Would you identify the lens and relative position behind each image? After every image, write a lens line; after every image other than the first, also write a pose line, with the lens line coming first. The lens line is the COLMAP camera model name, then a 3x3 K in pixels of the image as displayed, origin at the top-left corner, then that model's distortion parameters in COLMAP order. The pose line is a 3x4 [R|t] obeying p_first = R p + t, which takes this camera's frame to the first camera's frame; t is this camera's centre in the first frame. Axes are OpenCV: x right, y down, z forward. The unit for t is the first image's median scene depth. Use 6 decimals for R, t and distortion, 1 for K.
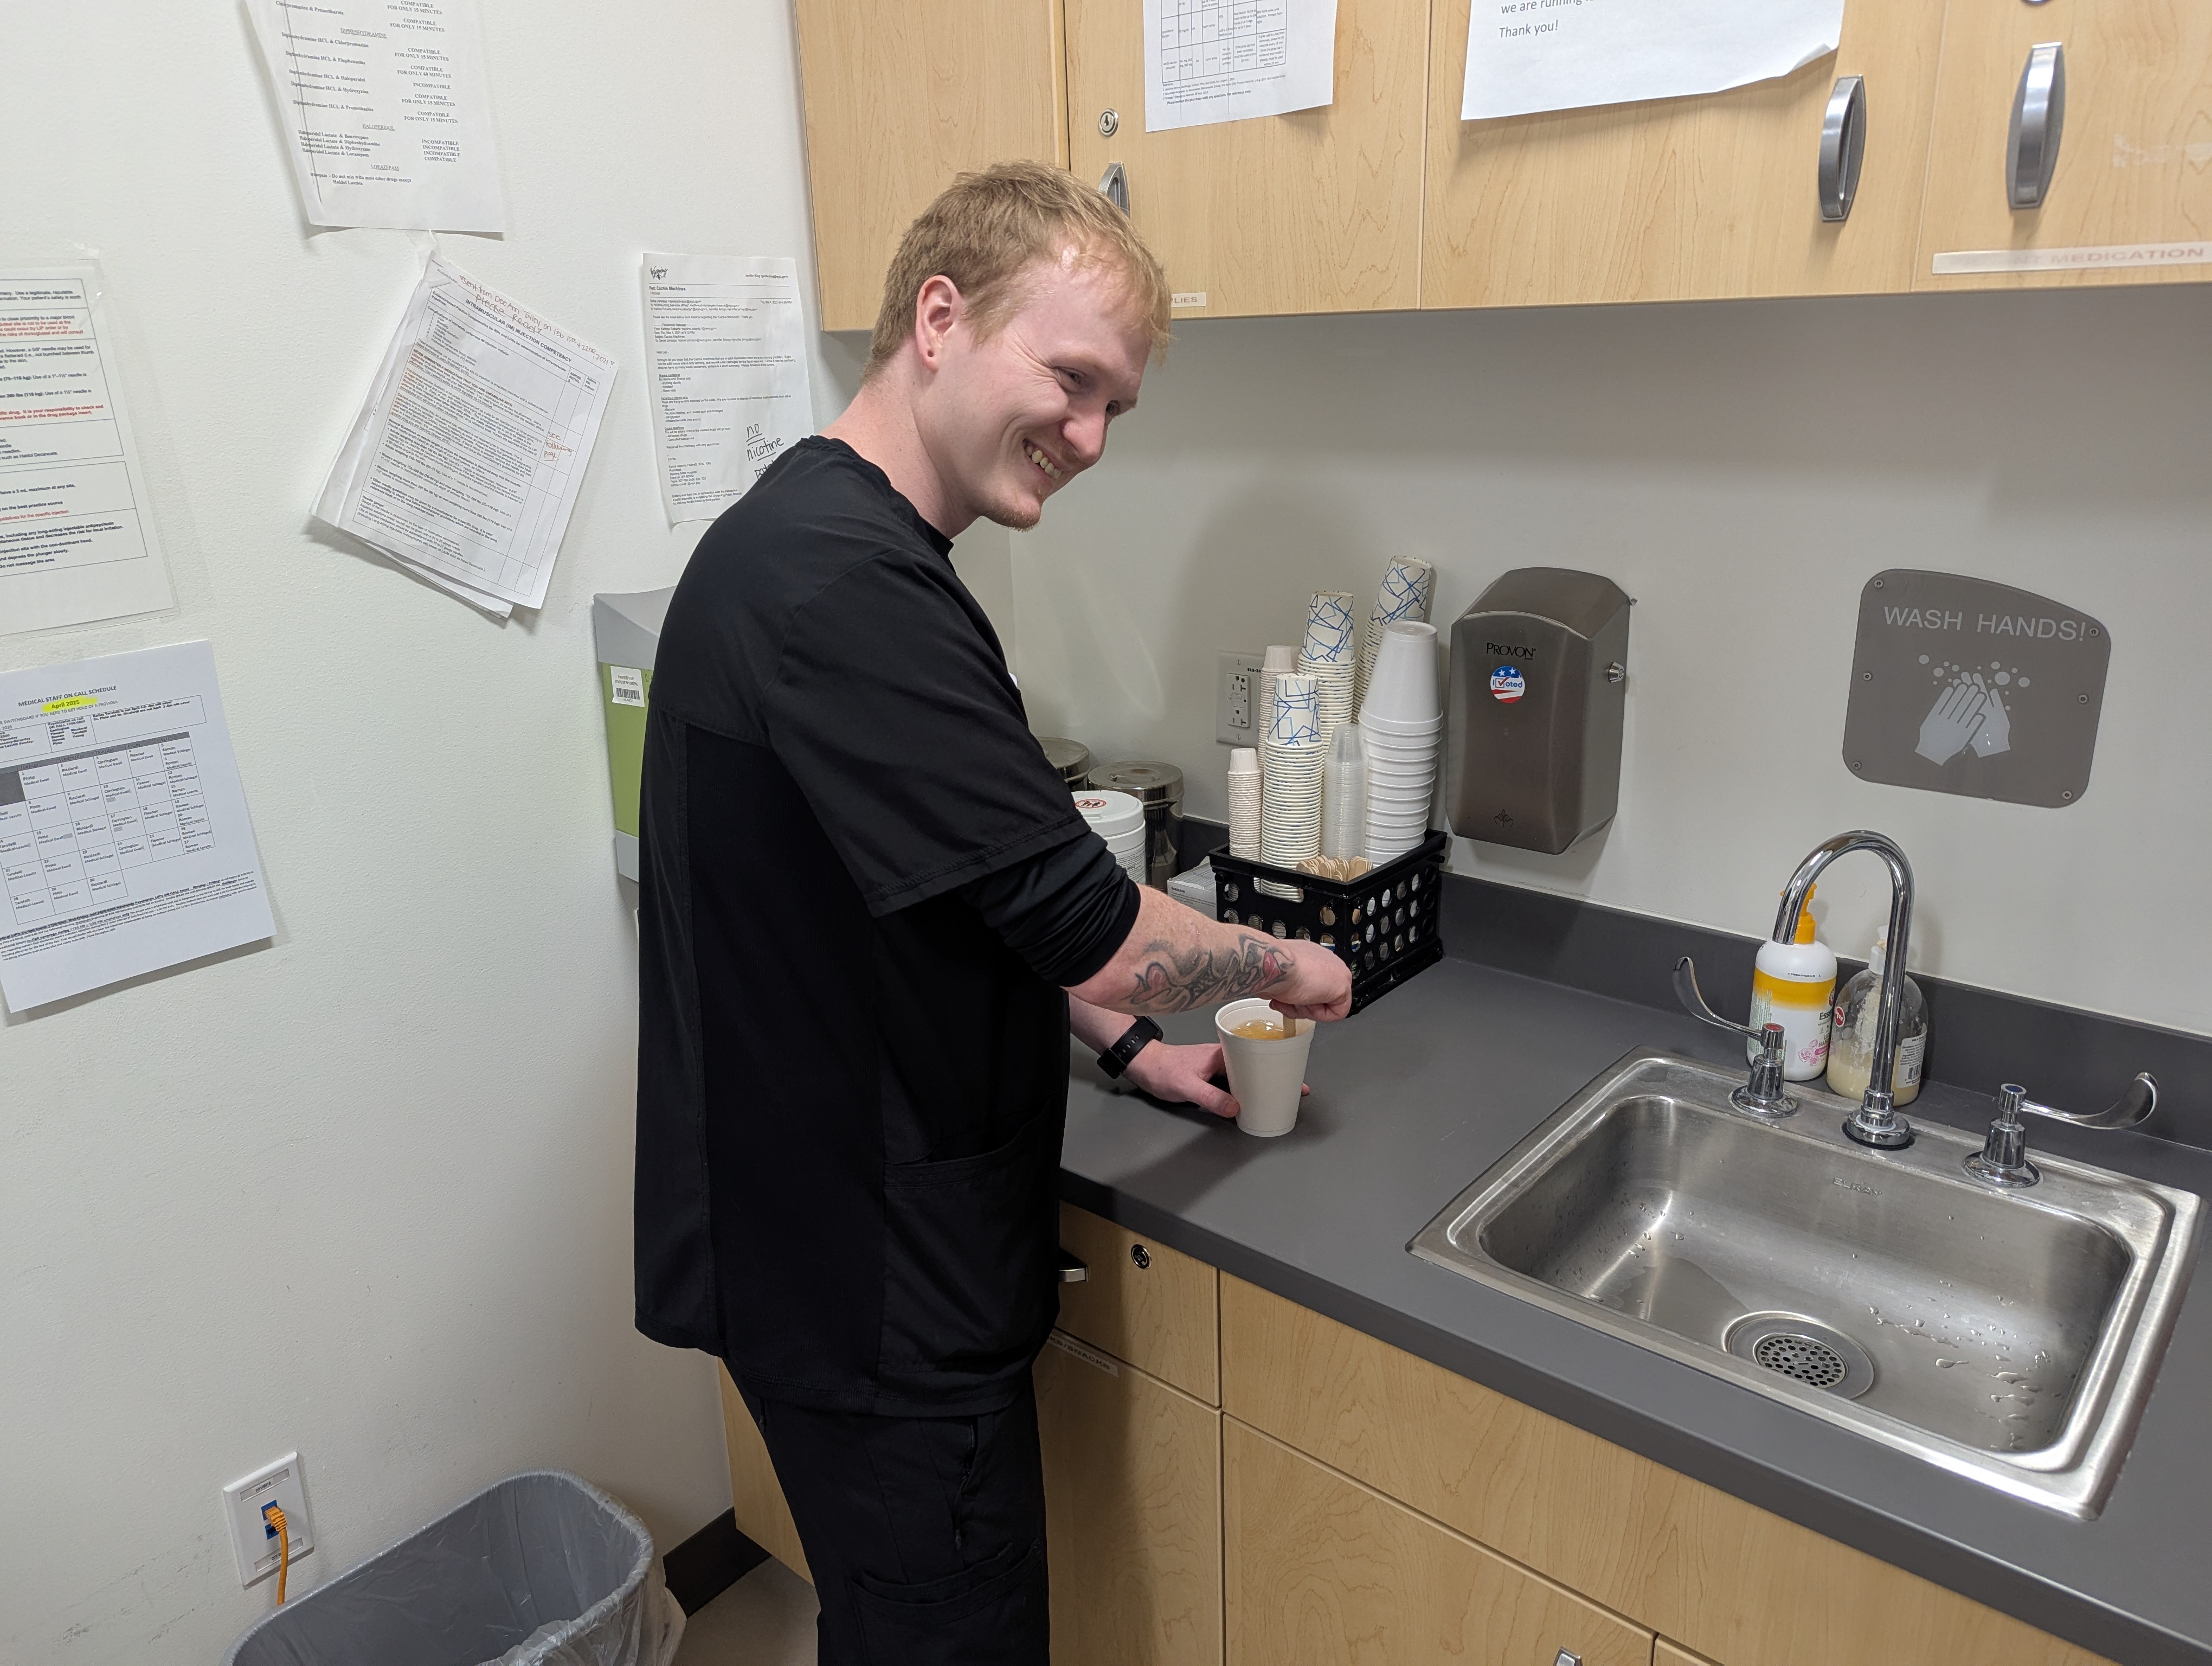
lens RADIAL K [[1581.8, 0, 1116.0], [0, 1581.8, 831.7], [0, 0, 1]] dist [0.007894, 0.001392]
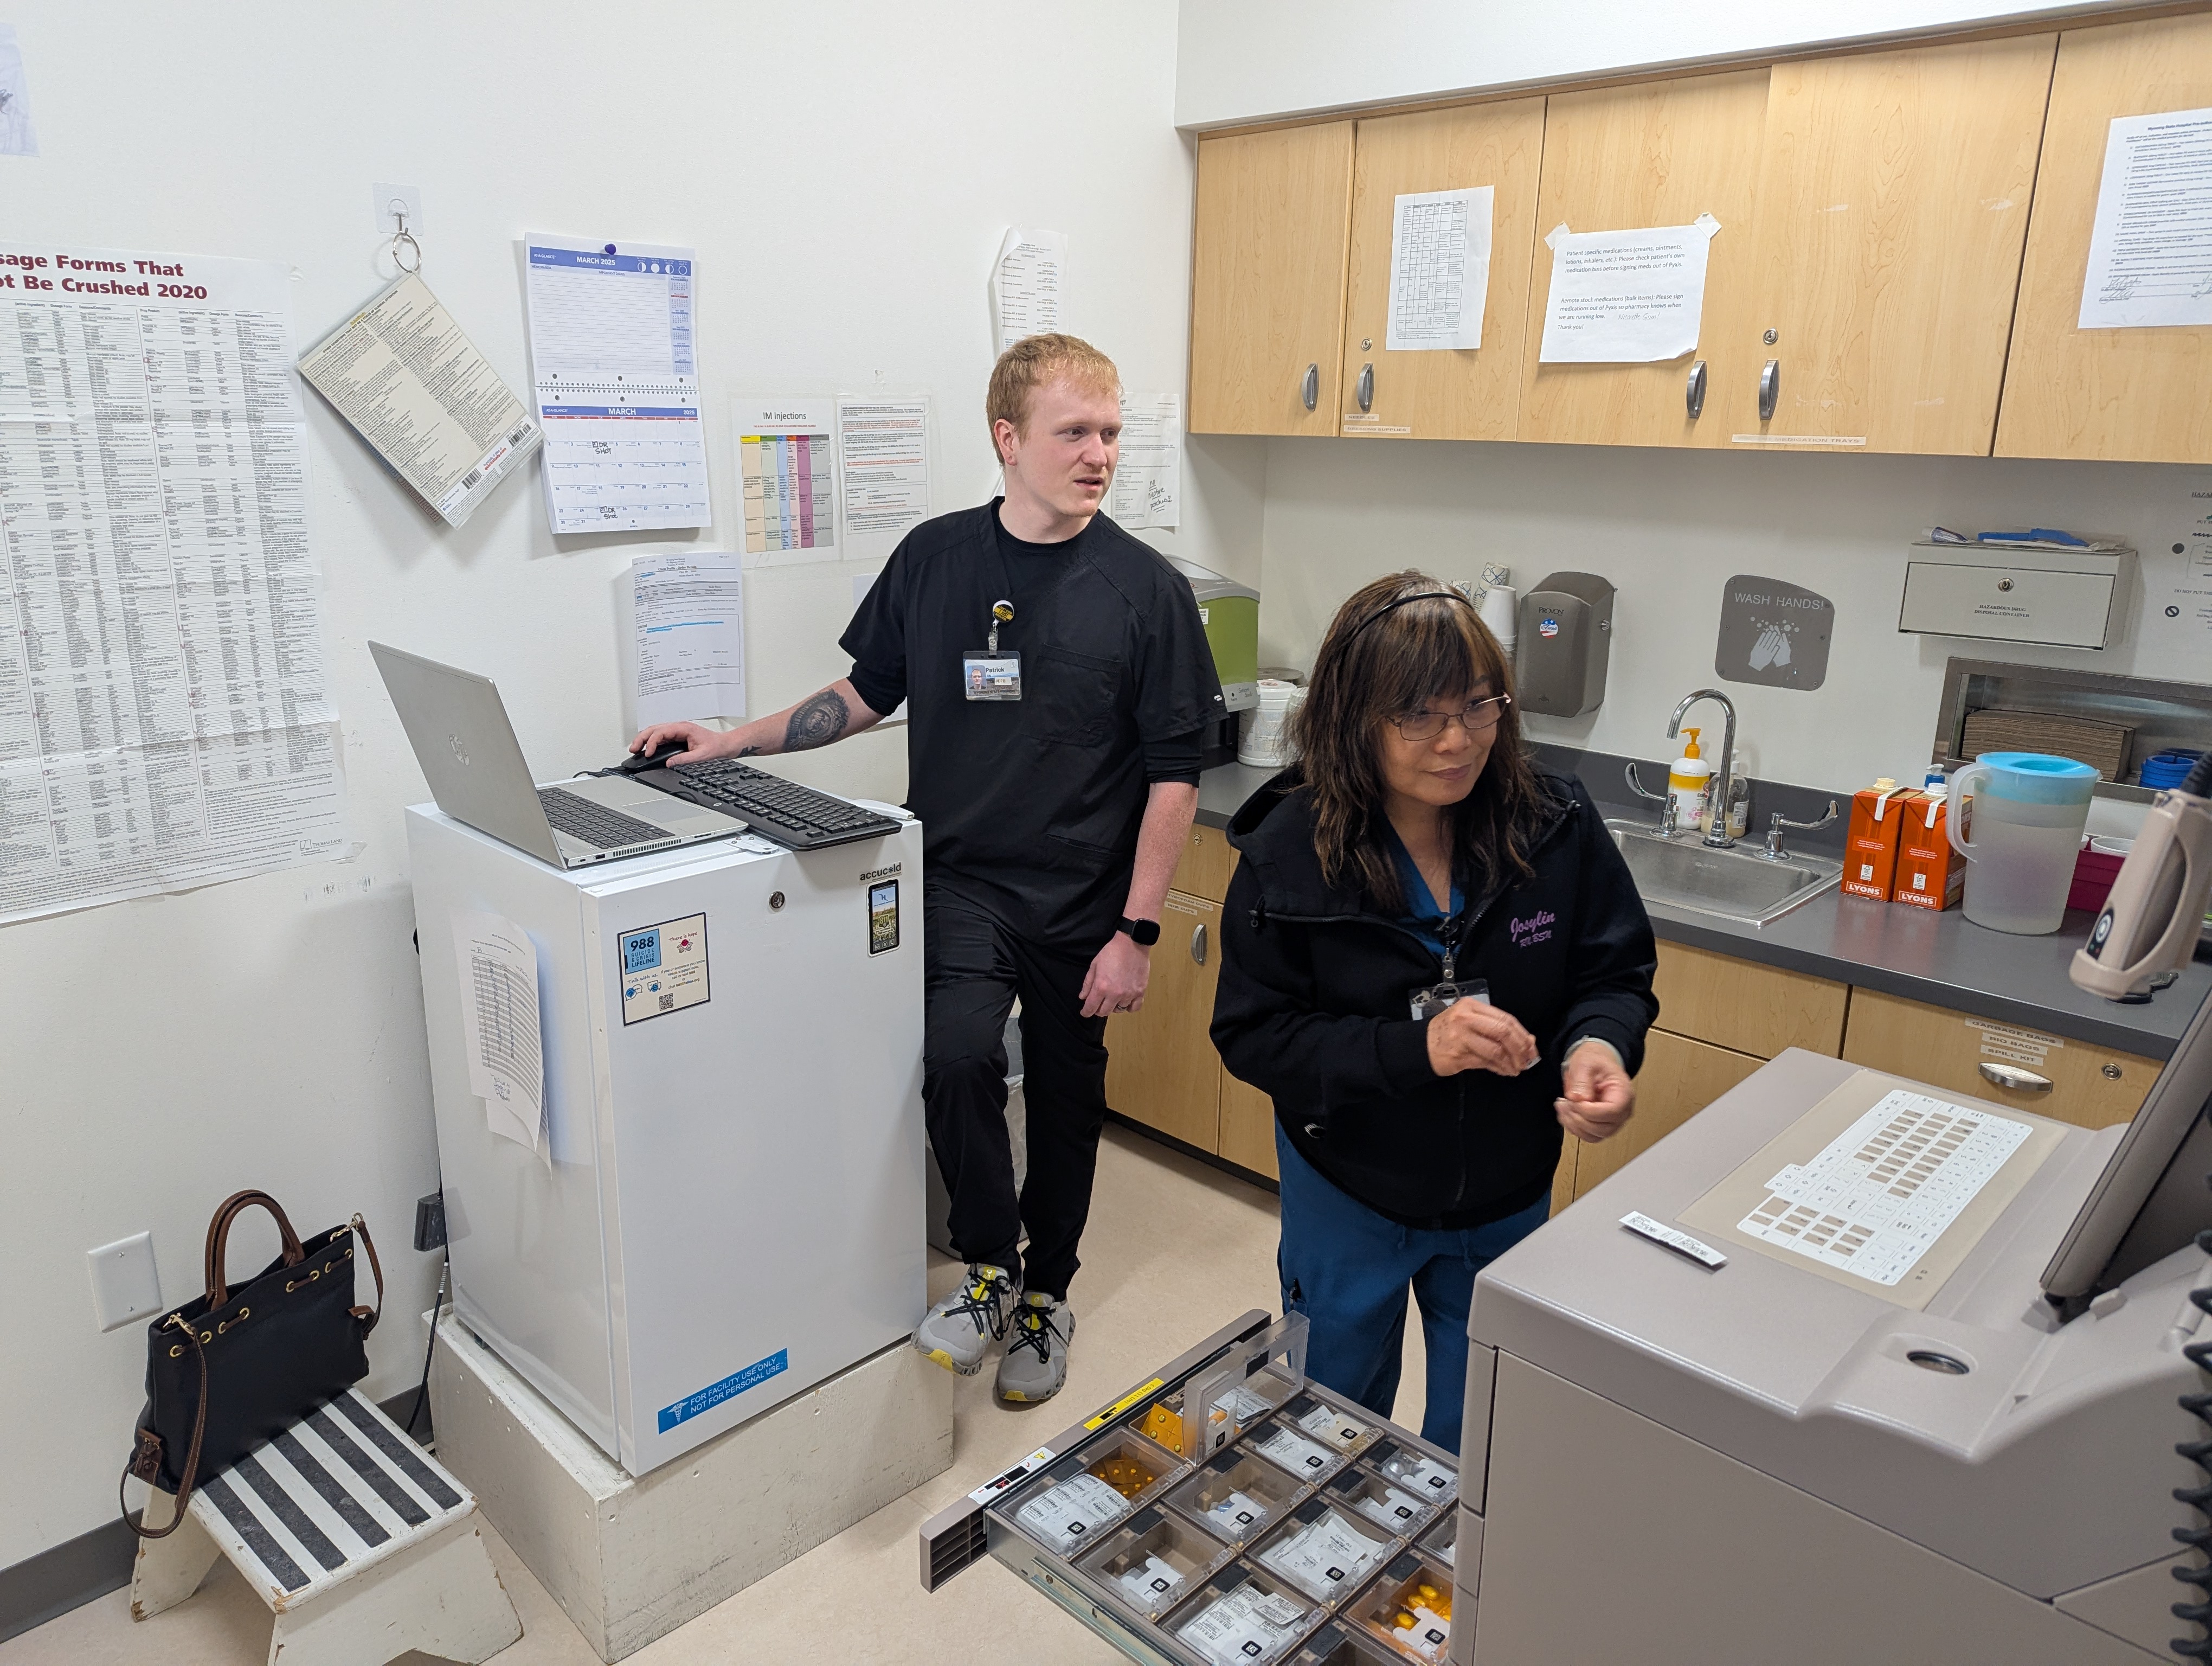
lens RADIAL K [[1581.8, 0, 1100.9], [0, 1581.8, 832.9], [0, 0, 1]] dist [0.007894, 0.001392]
pose [[0.998042, 0.053607, -0.032230, -0.267695], [-0.054894, 0.997673, -0.040441, 0.313119], [0.029987, 0.042131, 0.998662, -1.123693]]
